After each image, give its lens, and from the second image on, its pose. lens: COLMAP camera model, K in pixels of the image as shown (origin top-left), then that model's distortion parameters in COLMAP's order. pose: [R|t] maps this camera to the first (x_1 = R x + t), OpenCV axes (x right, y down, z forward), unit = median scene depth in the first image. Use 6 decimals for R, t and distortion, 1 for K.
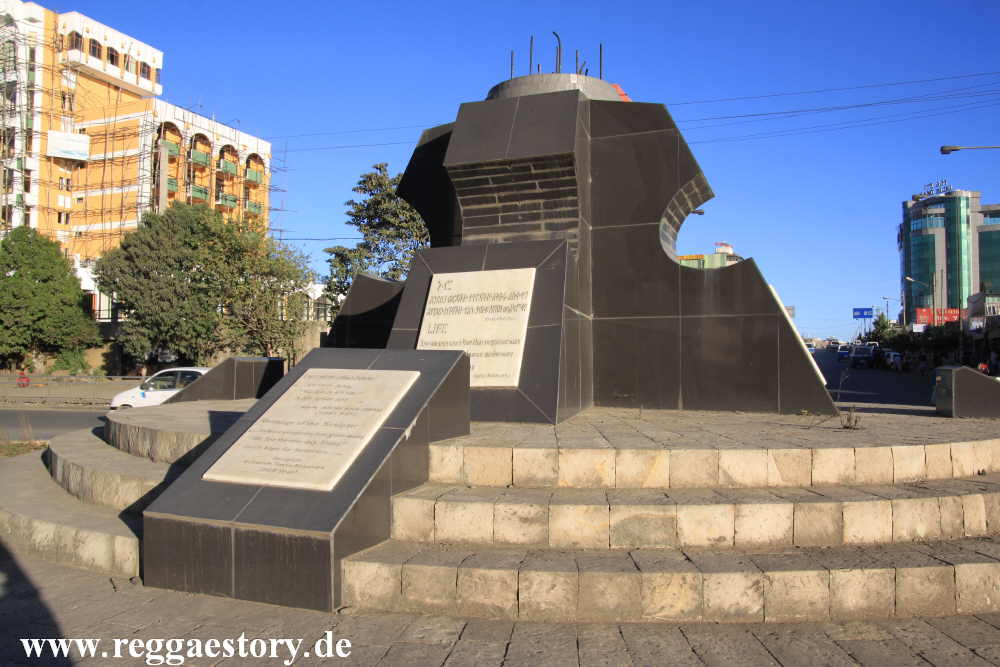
lens RADIAL K [[842.9, 0, 500.4], [0, 842.9, 326.1], [0, 0, 1]] dist [-0.115223, 0.094565]
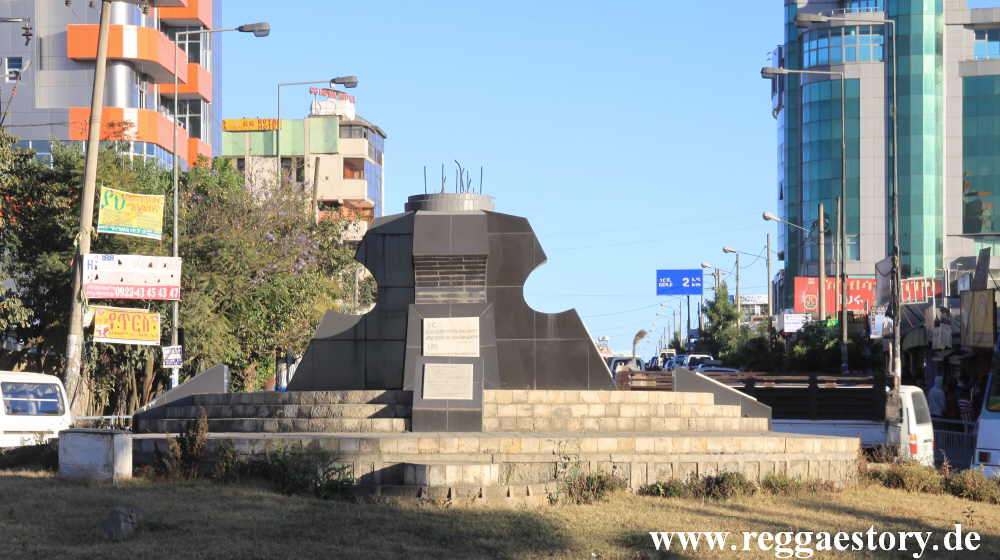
lens RADIAL K [[2493.2, 0, 501.0], [0, 2493.2, 281.3], [0, 0, 1]] dist [0.031056, 0.000000]
pose [[0.942999, 0.013039, 0.332541, -0.118076], [-0.009947, 0.999890, -0.010999, -0.005564], [-0.332648, 0.007064, 0.943025, -0.290373]]
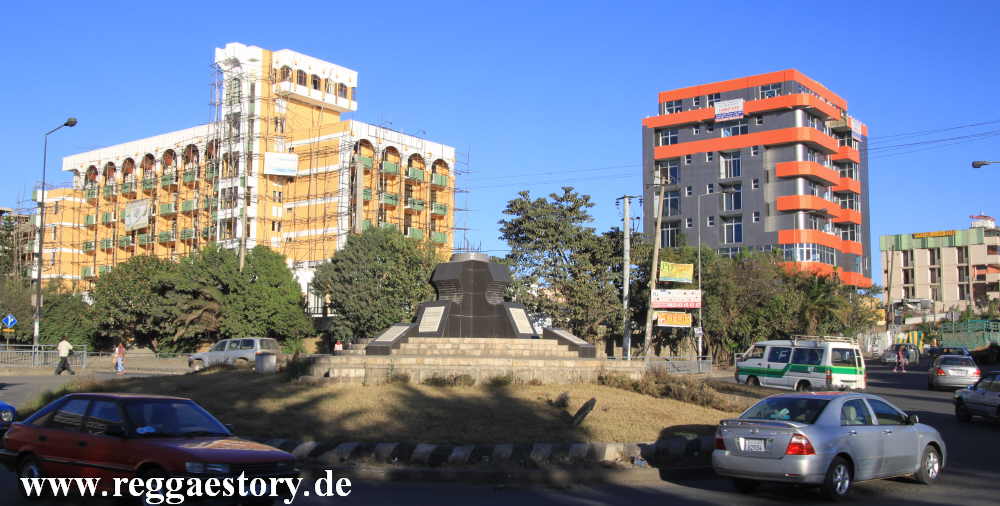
lens RADIAL K [[993.2, 0, 496.6], [0, 993.2, 250.2], [0, 0, 1]] dist [-0.117961, 0.000000]
pose [[0.969778, -0.024988, -0.242707, 0.102706], [0.008353, 0.997559, -0.069327, 0.000154], [0.243847, 0.065205, 0.967619, -0.263863]]
